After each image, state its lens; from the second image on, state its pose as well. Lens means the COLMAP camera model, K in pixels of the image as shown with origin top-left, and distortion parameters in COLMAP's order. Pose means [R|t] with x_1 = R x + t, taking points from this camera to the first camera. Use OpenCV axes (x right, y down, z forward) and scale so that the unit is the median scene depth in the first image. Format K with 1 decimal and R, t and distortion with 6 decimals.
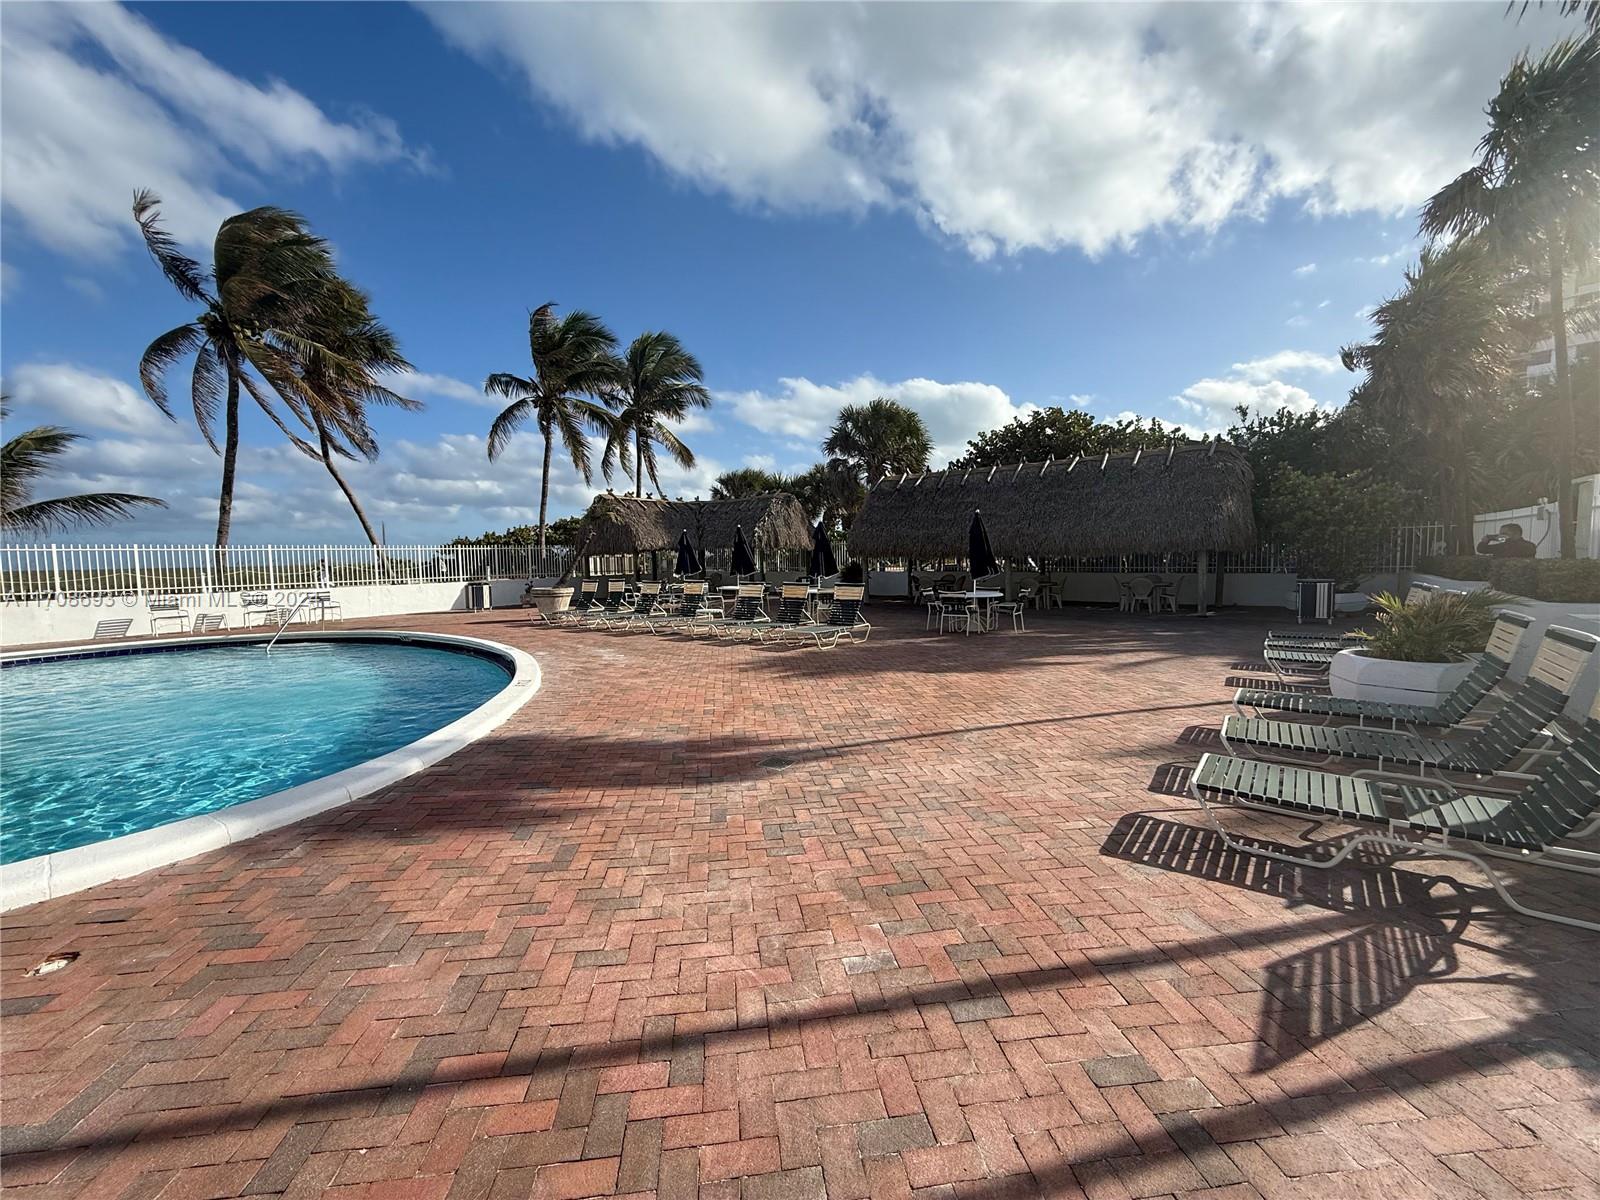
lens RADIAL K [[611.7, 0, 828.2], [0, 611.7, 594.4], [0, 0, 1]] dist [0.064756, -0.016907]
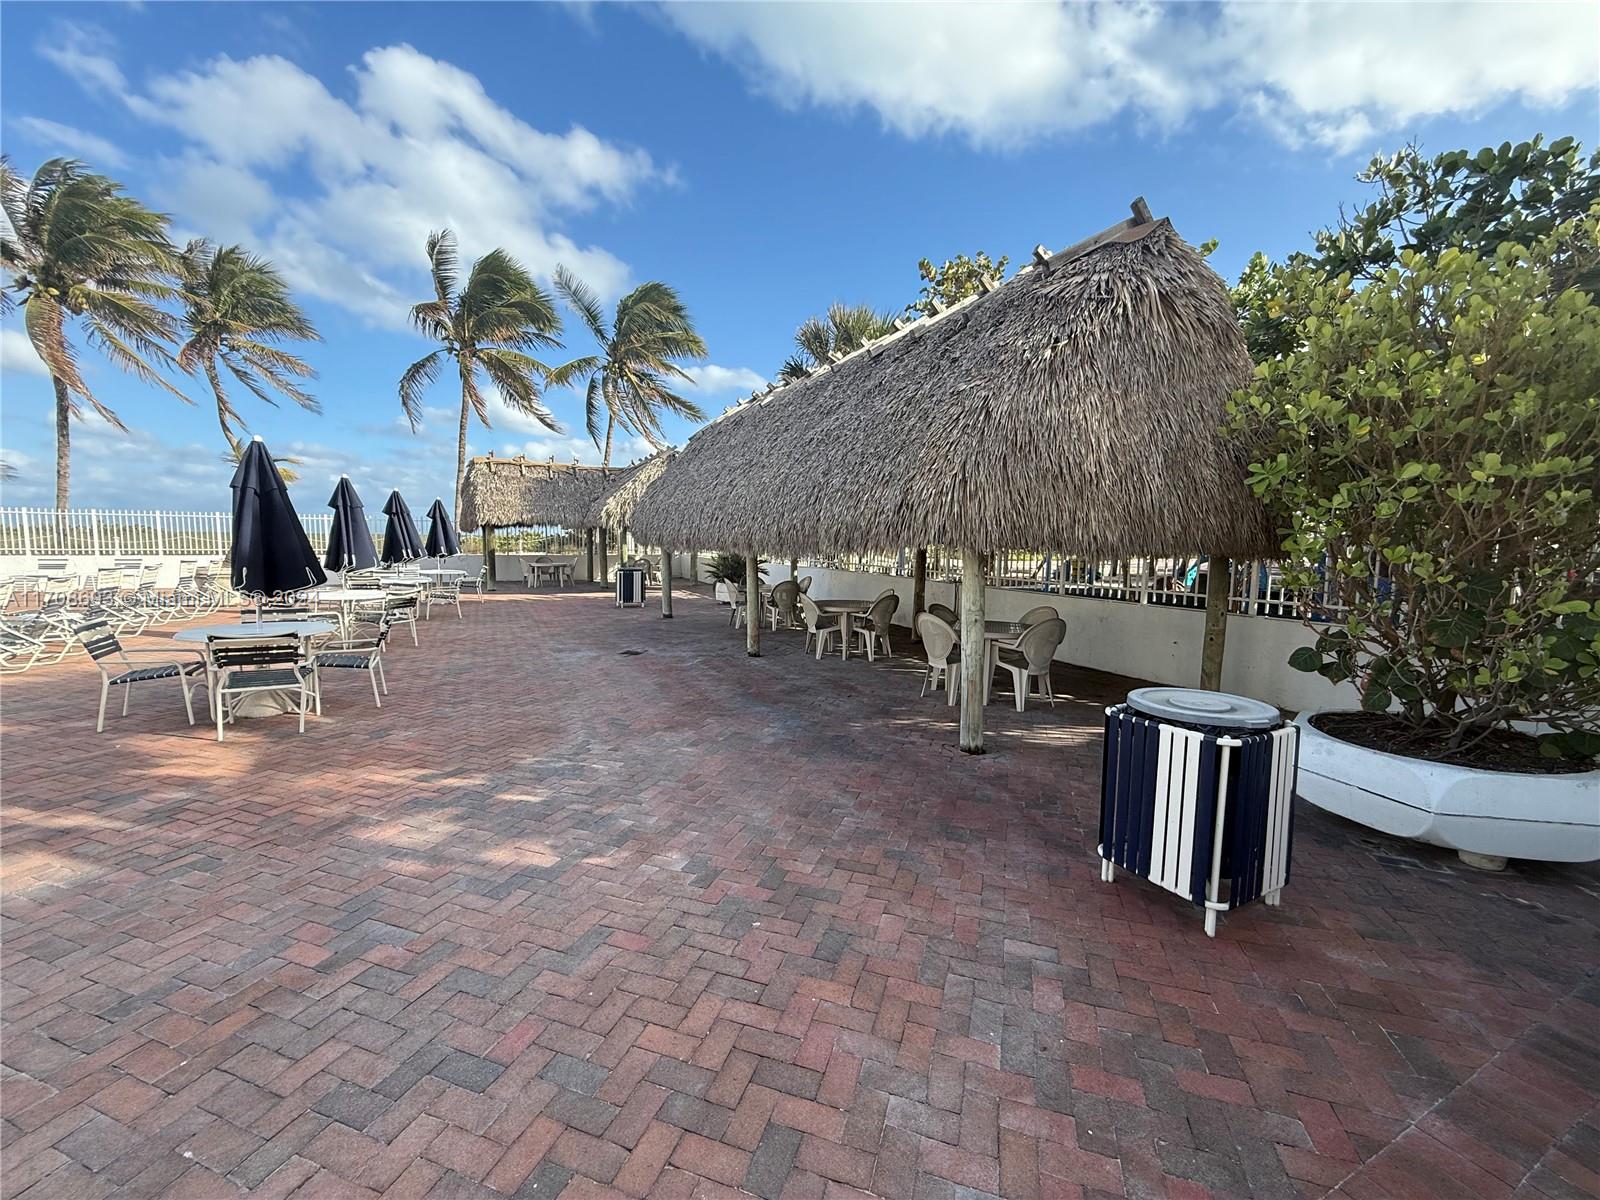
lens RADIAL K [[611.7, 0, 828.2], [0, 611.7, 594.4], [0, 0, 1]] dist [0.064756, -0.016907]
pose [[0.900945, 0.067031, -0.428725, 0.512105], [-0.056649, 0.997710, 0.036945, -0.040539], [0.430220, -0.008999, 0.902679, 0.501072]]
